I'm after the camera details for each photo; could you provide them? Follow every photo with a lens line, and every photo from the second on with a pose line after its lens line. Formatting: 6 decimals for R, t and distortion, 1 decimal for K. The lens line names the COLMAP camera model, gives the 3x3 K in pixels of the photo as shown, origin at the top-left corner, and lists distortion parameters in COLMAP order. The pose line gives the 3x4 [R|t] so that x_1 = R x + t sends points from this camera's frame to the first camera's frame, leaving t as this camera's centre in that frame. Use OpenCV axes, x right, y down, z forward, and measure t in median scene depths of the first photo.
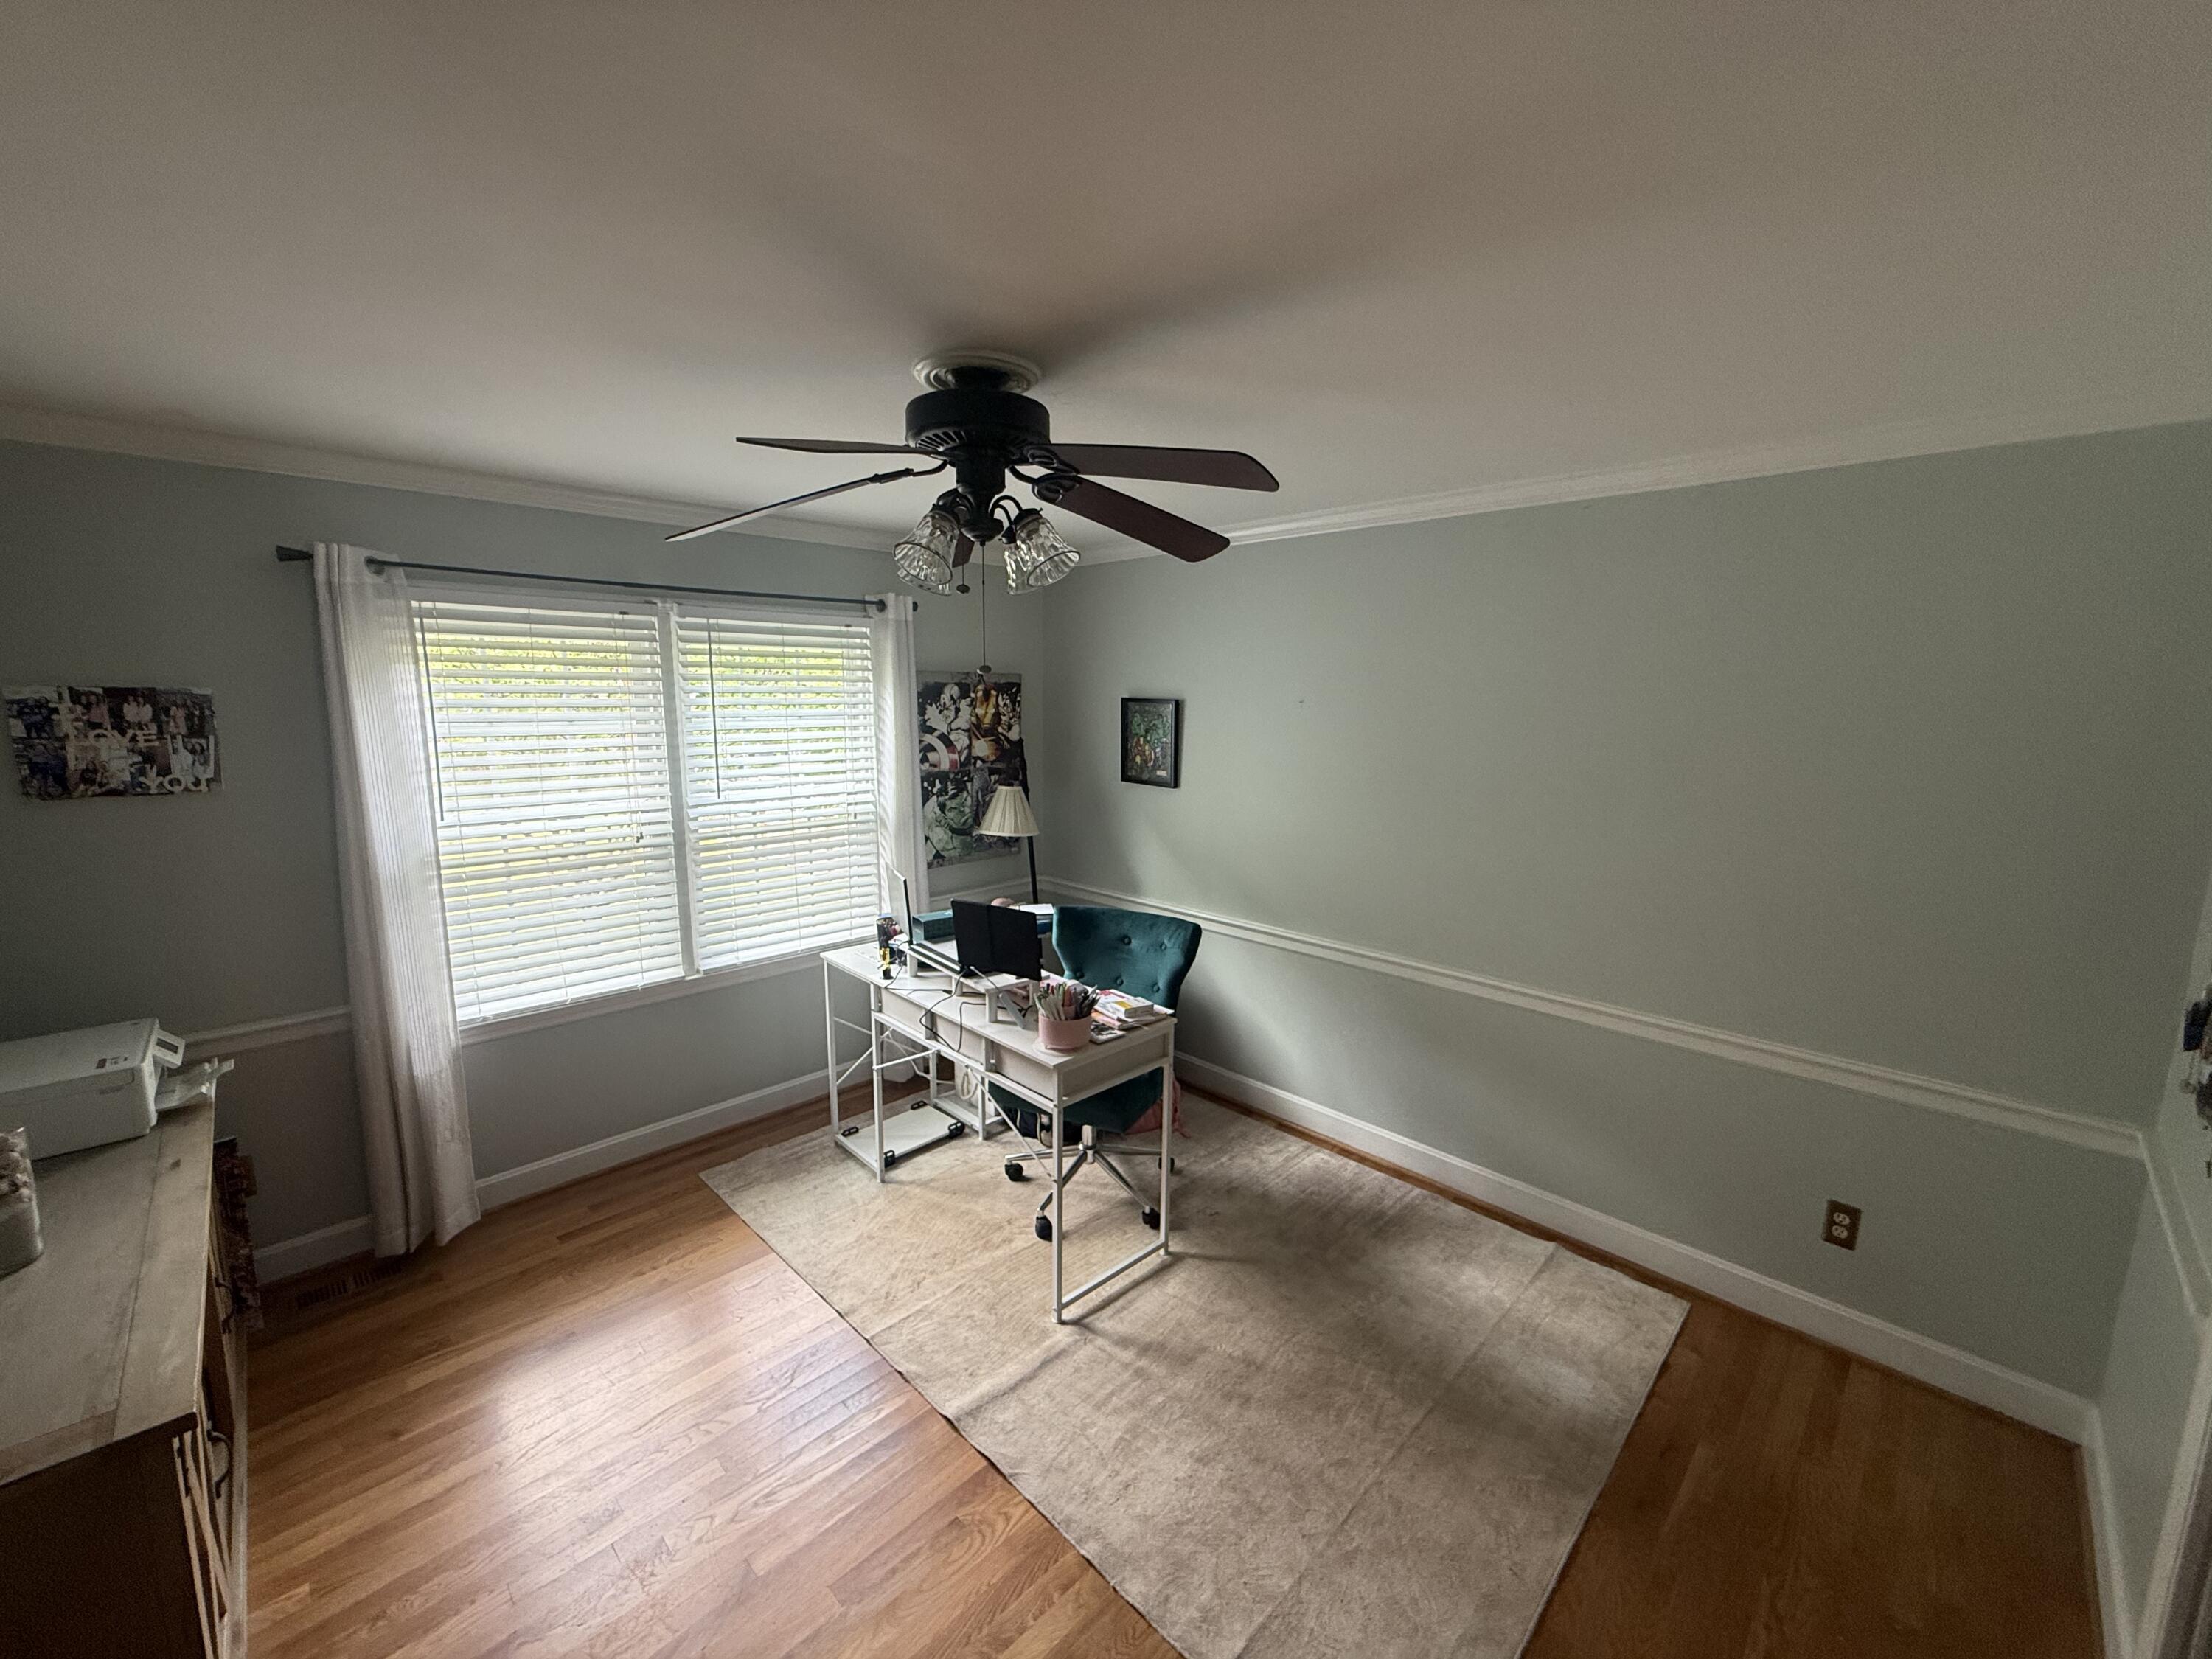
lens RADIAL K [[885.6, 0, 1093.7], [0, 885.6, 831.0], [0, 0, 1]] dist [-0.001629, 0.000600]
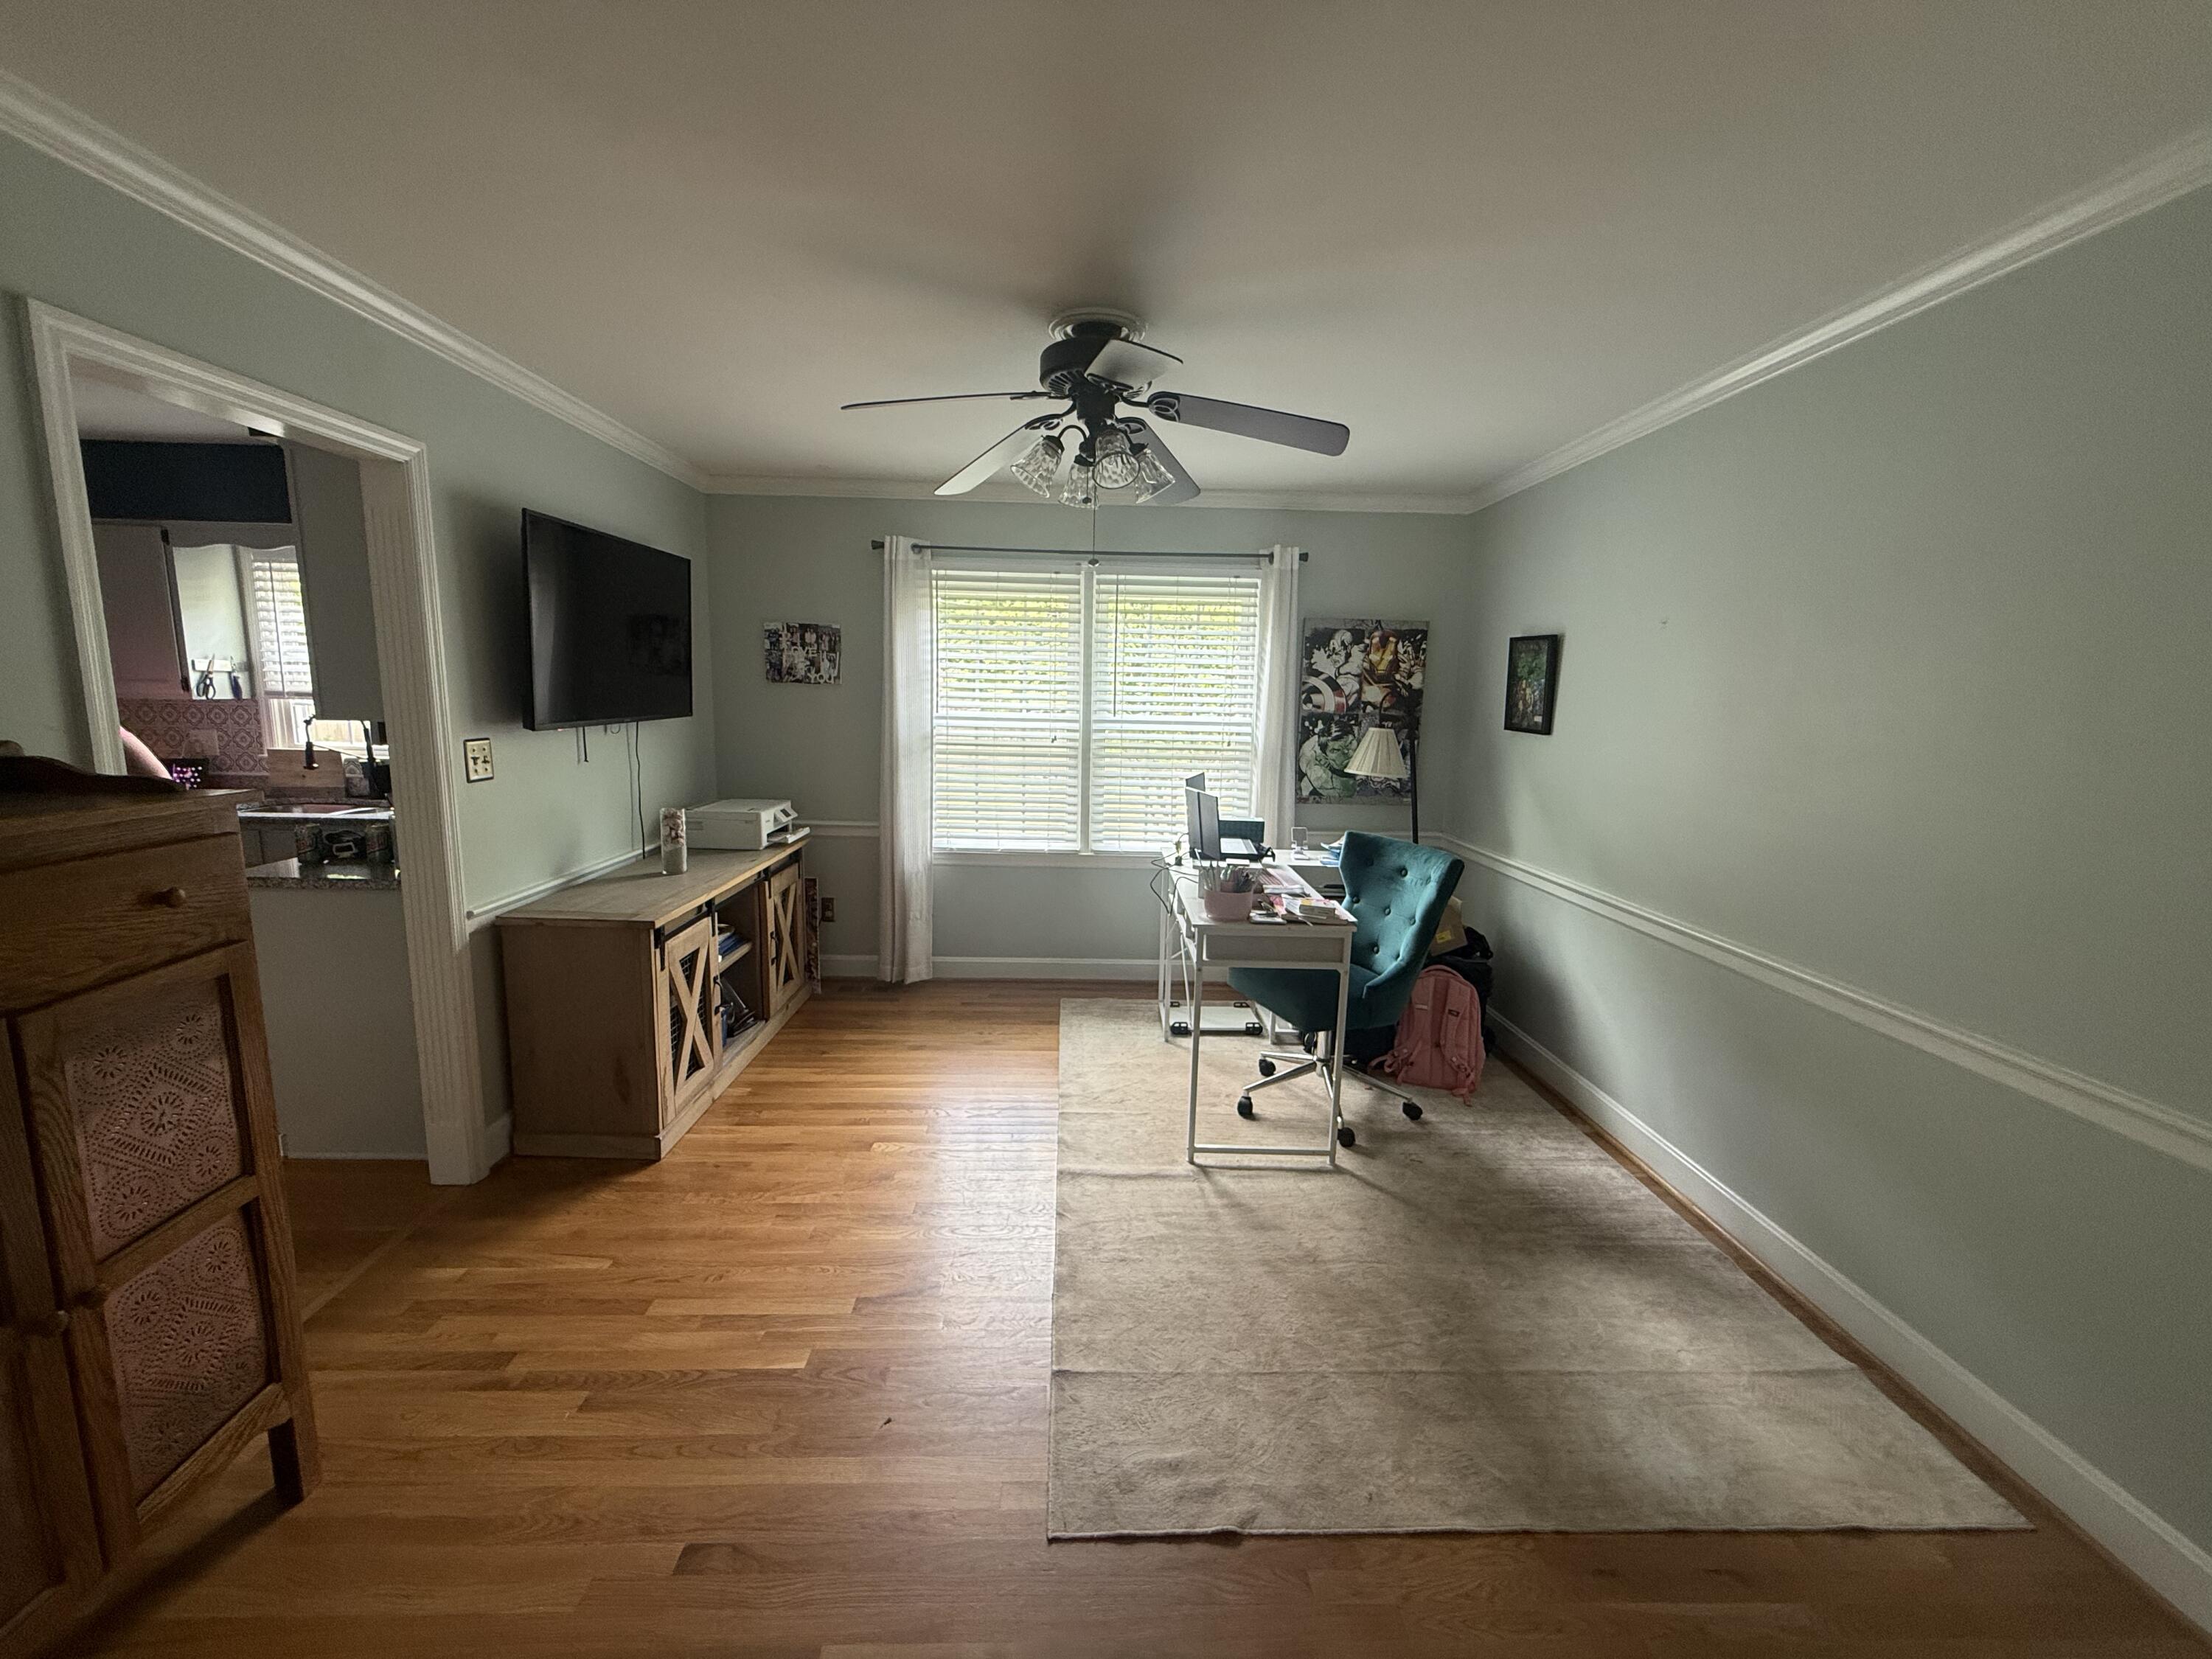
lens RADIAL K [[885.6, 0, 1093.7], [0, 885.6, 831.0], [0, 0, 1]] dist [-0.001629, 0.000600]
pose [[0.725669, 0.116128, -0.678173, 0.435714], [-0.126658, 0.991356, 0.034229, 0.086200], [0.676286, 0.061057, 0.734104, 0.049564]]
